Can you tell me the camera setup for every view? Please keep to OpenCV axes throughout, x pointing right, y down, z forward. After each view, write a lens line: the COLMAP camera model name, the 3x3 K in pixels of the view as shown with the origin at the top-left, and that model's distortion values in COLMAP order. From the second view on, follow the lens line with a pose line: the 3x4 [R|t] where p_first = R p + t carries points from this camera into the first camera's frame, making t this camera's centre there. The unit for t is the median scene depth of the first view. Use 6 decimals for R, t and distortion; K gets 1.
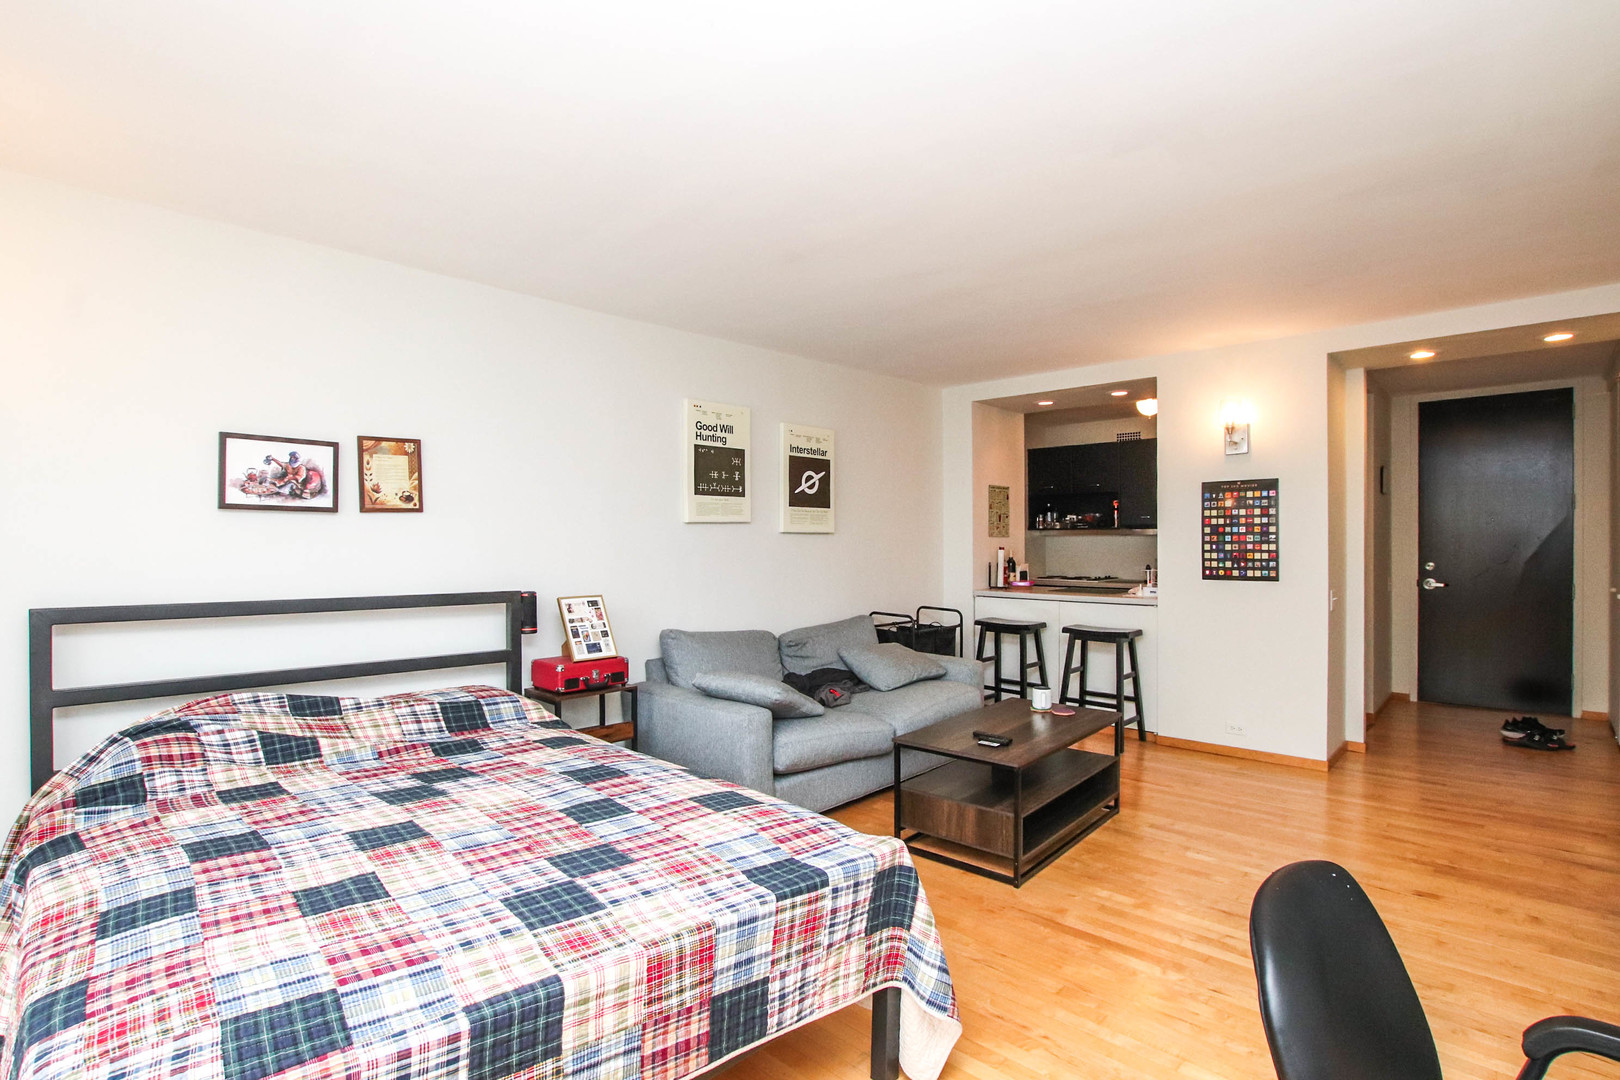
lens RADIAL K [[780.0, 0, 810.0], [0, 780.0, 540.0], [0, 0, 1]] dist [-0.020800, 0.000069]
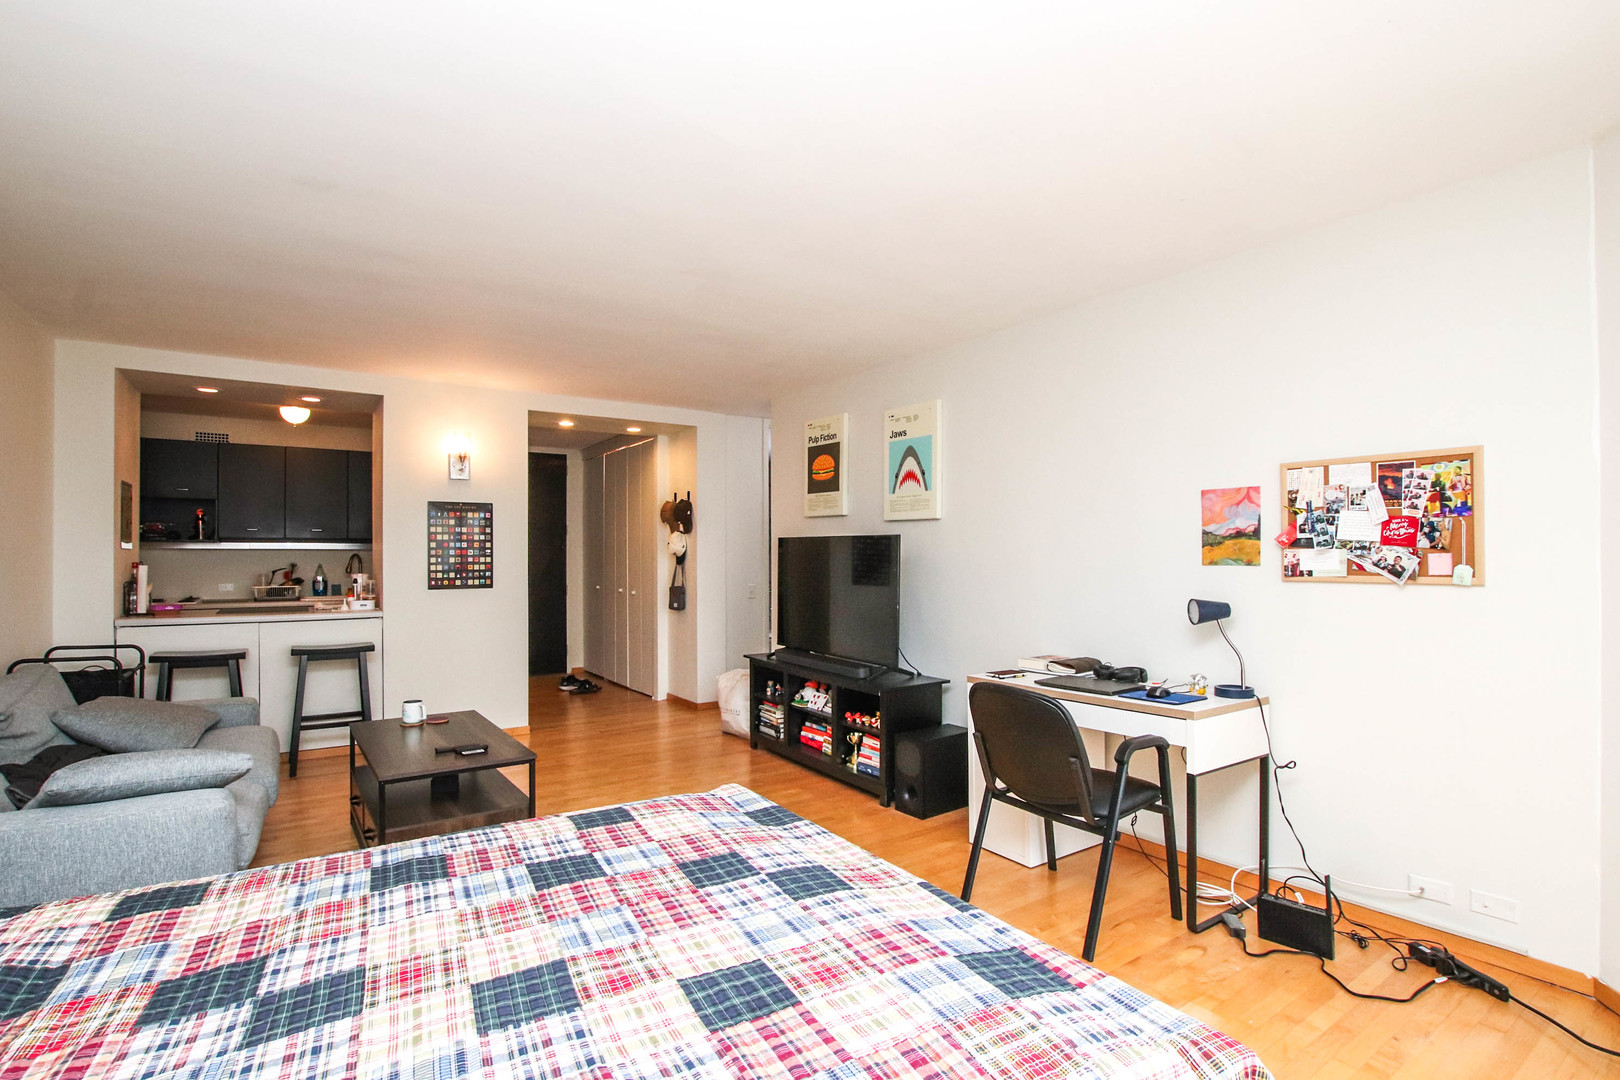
lens RADIAL K [[760.4, 0, 808.6], [0, 760.4, 556.1], [0, 0, 1]] dist [-0.032339, 0.007394]
pose [[0.208387, 0.004923, 0.978034, -0.447952], [-0.000273, 0.999988, -0.004975, 0.008958], [-0.978046, 0.000770, 0.208386, 0.259930]]
